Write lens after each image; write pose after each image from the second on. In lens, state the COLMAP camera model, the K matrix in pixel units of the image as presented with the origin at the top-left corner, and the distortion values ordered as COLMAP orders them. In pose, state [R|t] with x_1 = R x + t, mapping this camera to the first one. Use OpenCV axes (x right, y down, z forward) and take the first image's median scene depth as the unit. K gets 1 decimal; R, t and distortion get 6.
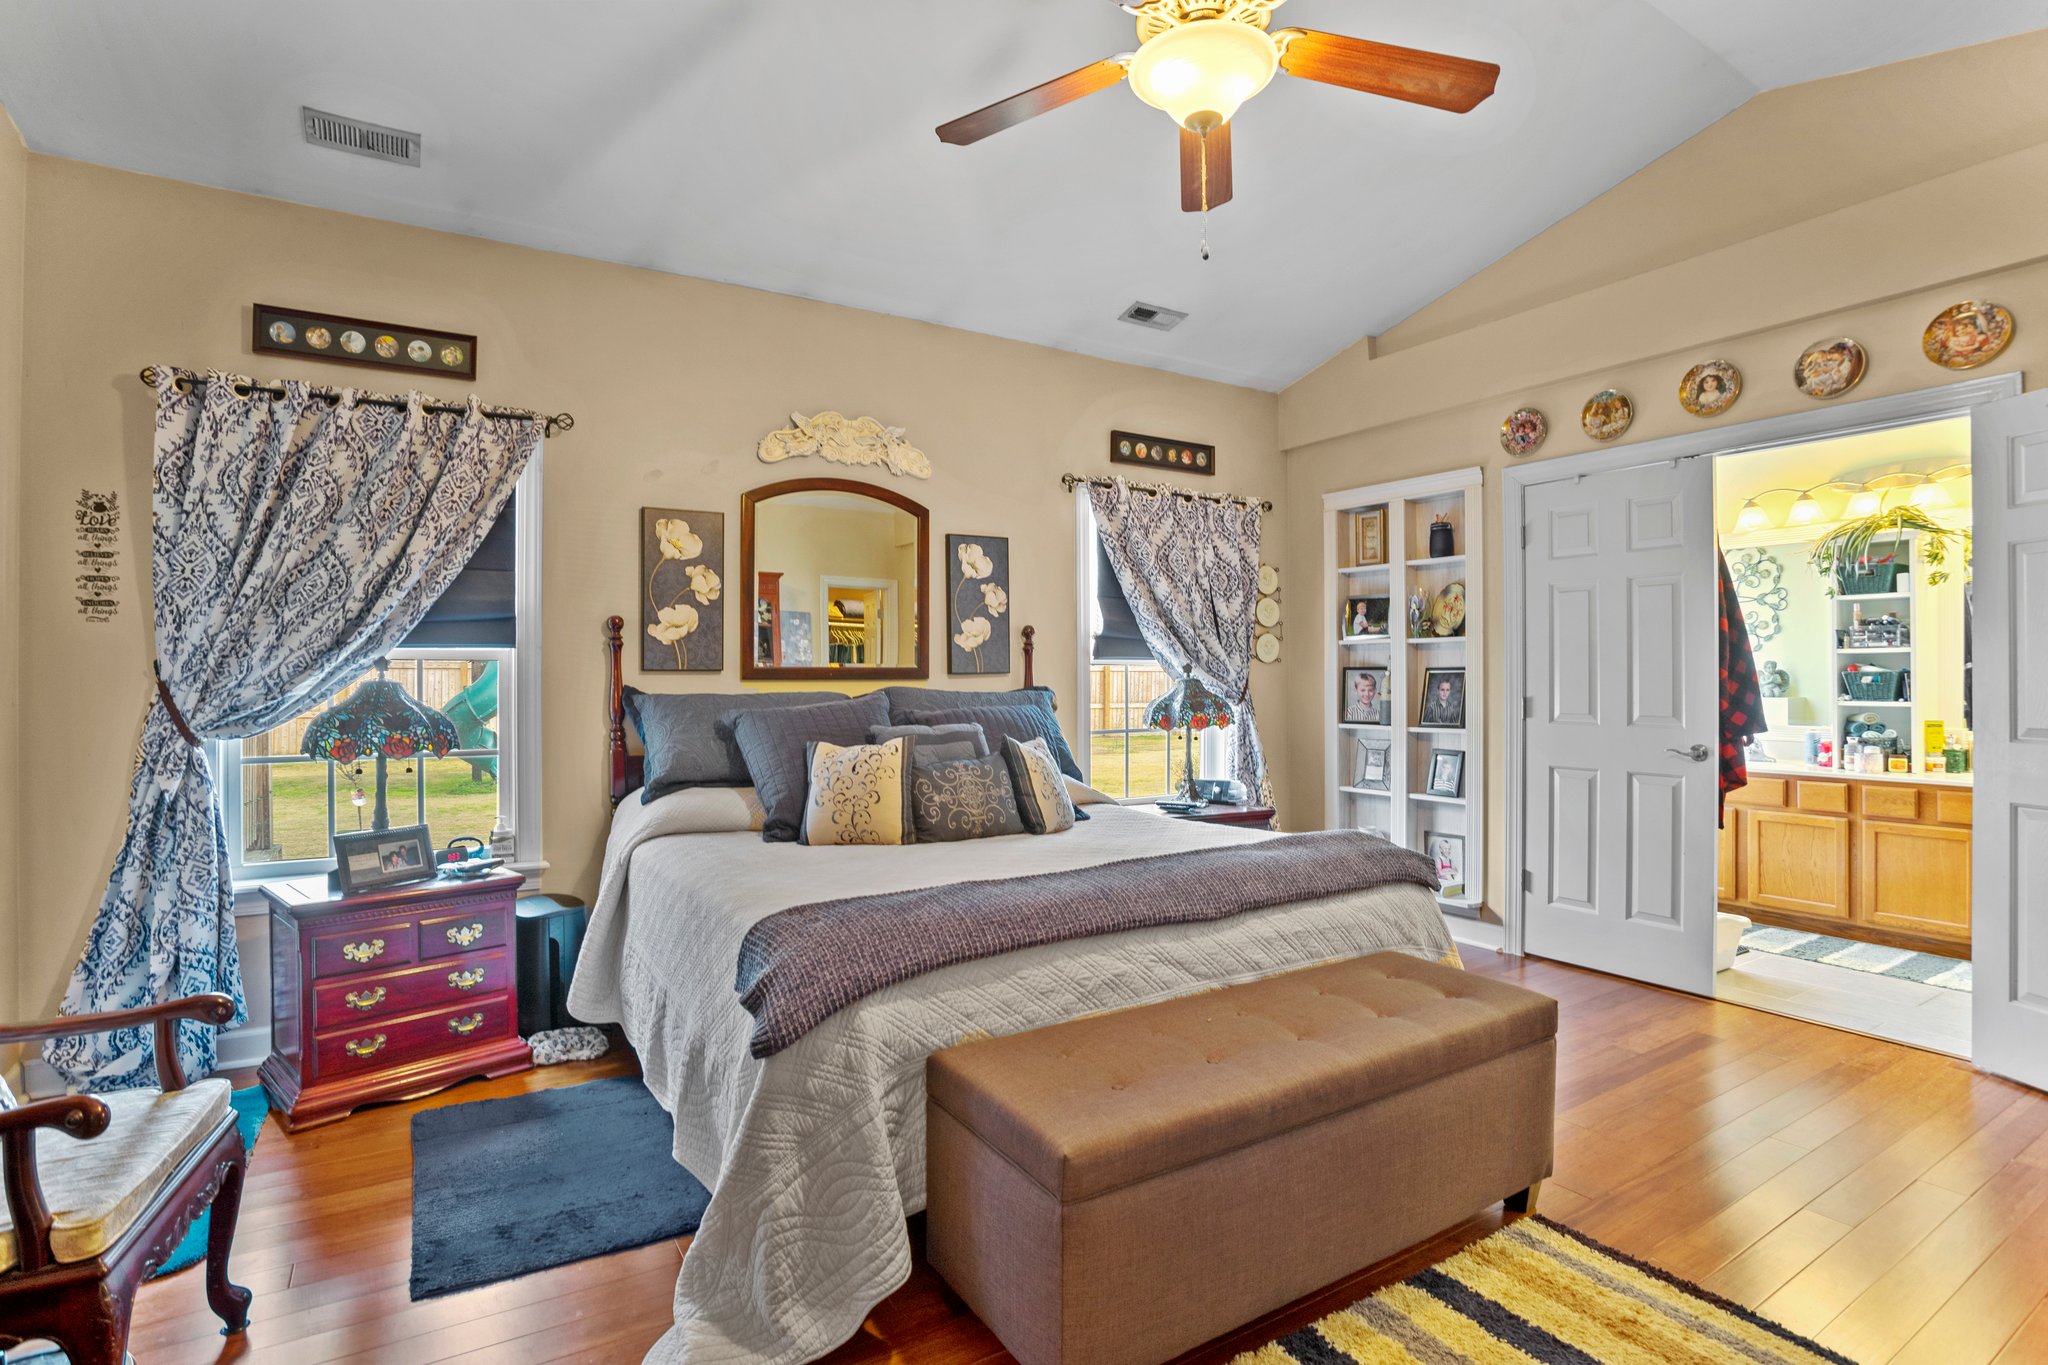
lens RADIAL K [[991.4, 0, 1014.8], [0, 991.4, 675.5], [0, 0, 1]] dist [-0.078780, 0.030278]
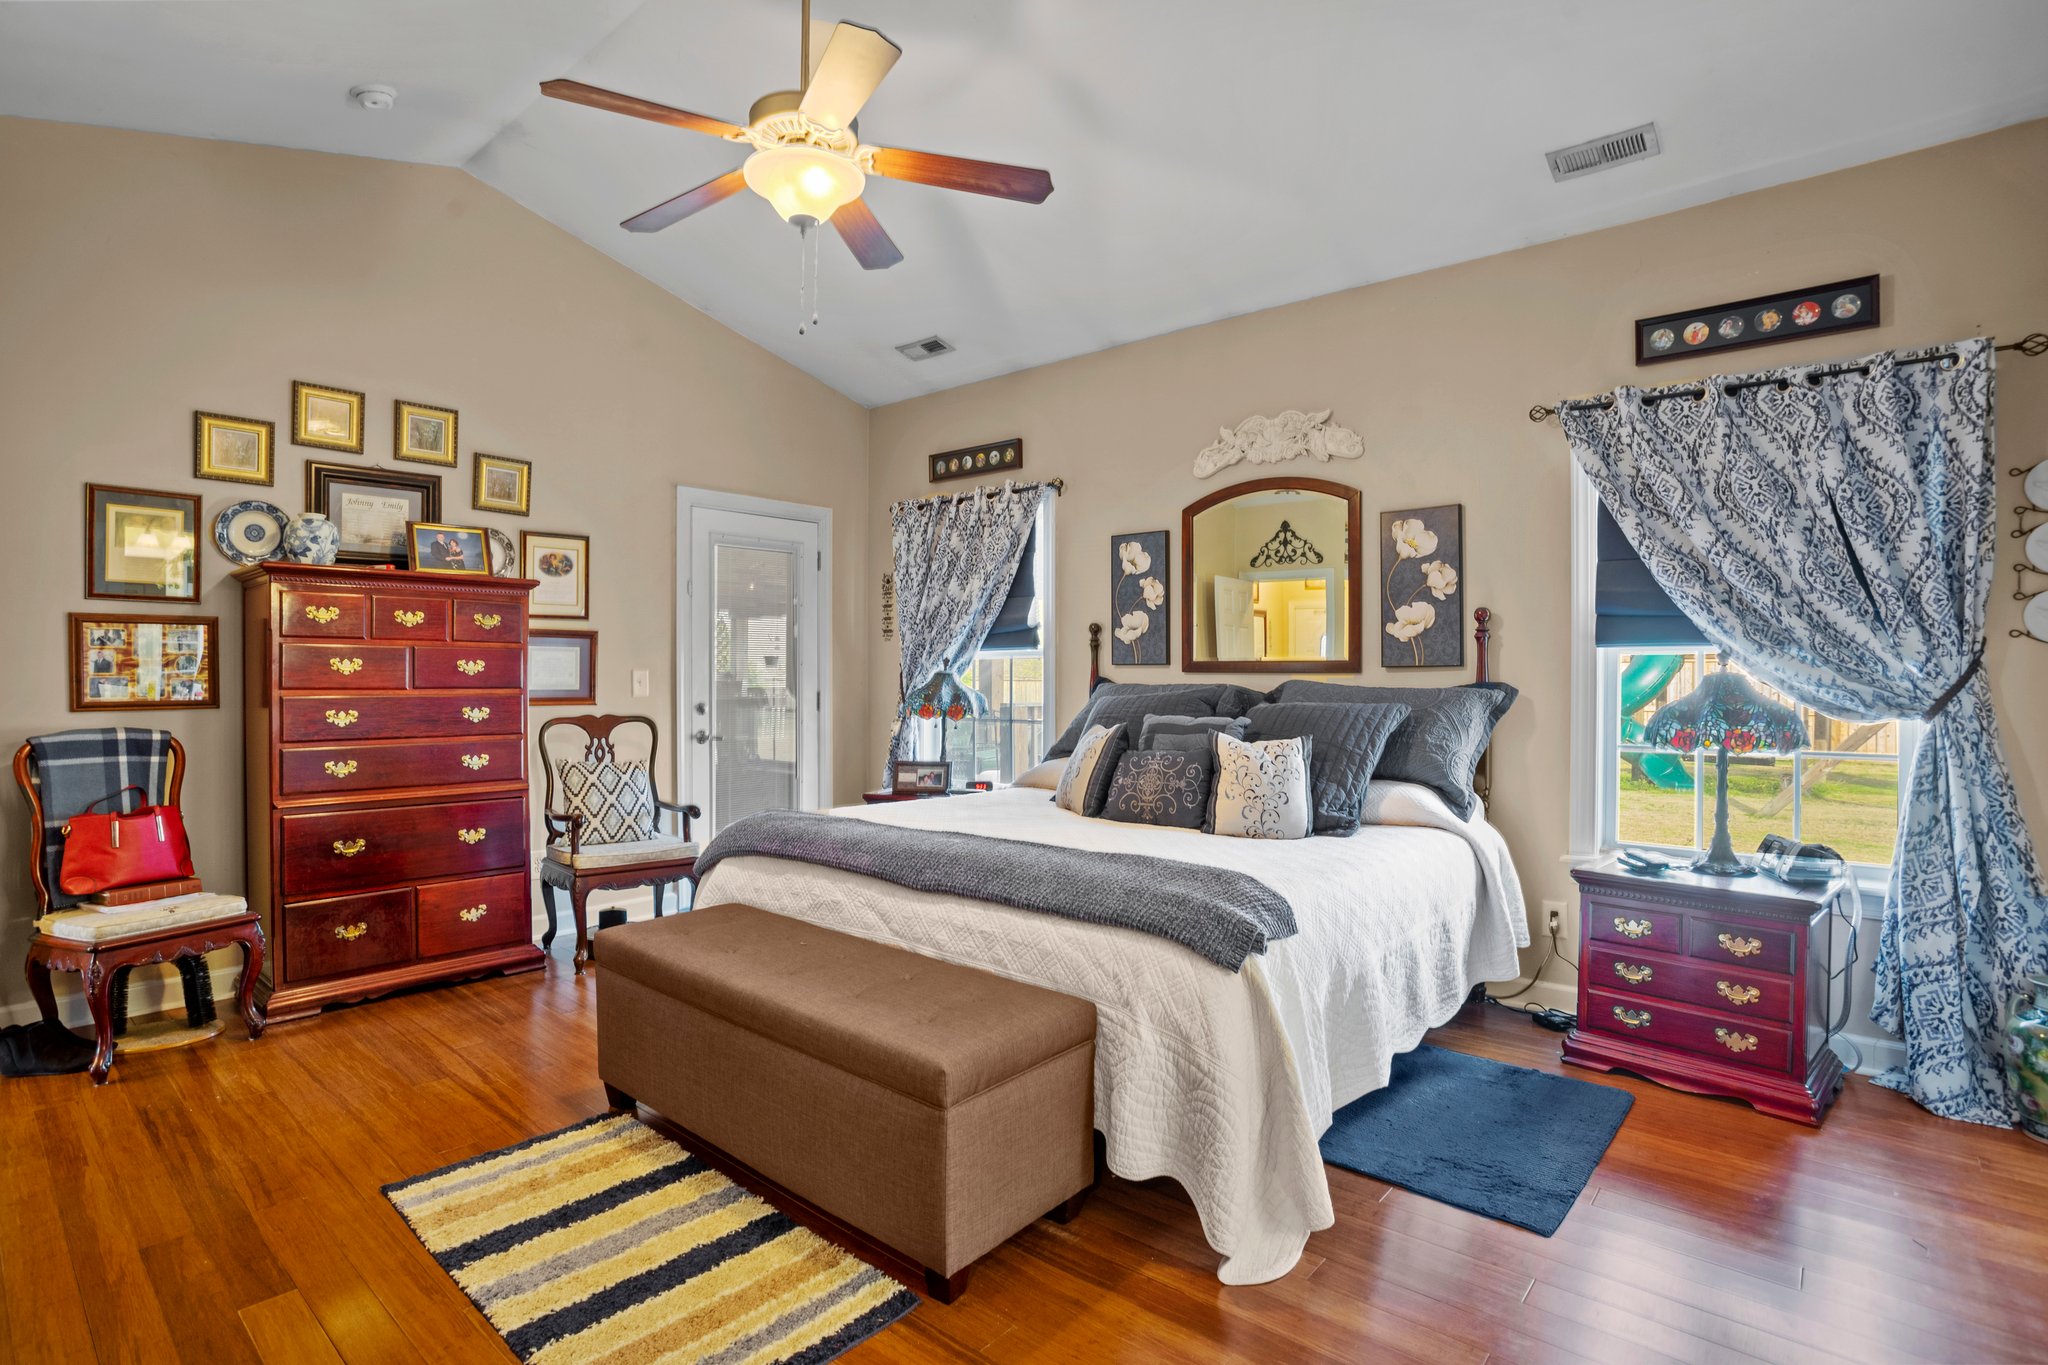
lens RADIAL K [[991.4, 0, 1014.8], [0, 991.4, 675.5], [0, 0, 1]] dist [-0.078780, 0.030278]
pose [[0.310457, 0.003615, -0.950581, 0.752650], [-0.005935, 0.999981, 0.001865, 0.006674], [0.950569, 0.005063, 0.310472, 0.453758]]
